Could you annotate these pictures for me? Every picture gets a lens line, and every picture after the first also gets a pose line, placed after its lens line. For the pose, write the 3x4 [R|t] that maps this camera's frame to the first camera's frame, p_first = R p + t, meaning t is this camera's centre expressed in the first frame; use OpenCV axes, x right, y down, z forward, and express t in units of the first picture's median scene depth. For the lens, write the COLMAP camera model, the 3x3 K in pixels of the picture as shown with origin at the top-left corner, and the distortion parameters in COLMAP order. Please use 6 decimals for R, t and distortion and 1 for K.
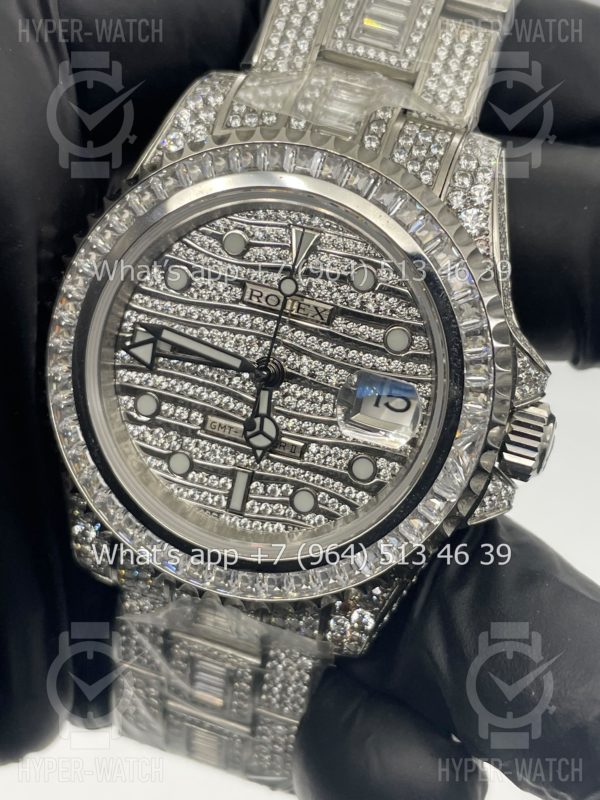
lens RADIAL K [[1288.2, 0, 300.0], [0, 1288.2, 400.0], [0, 0, 1]] dist [0.151740, -0.142284]
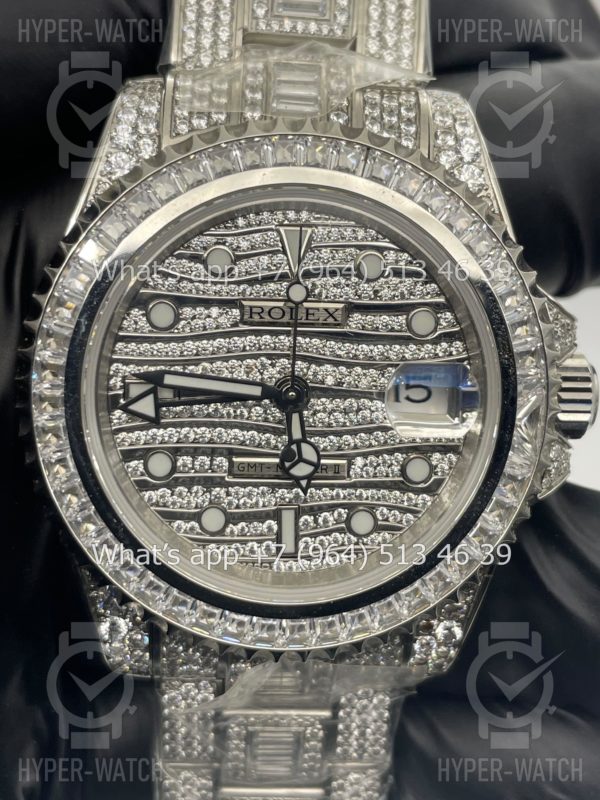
lens RADIAL K [[1288.2, 0, 300.0], [0, 1288.2, 400.0], [0, 0, 1]] dist [0.151740, -0.142284]
pose [[0.941691, -0.244746, 0.230907, -0.223344], [0.249403, 0.968355, 0.009271, -0.023045], [-0.225869, 0.048858, 0.972932, 0.131230]]
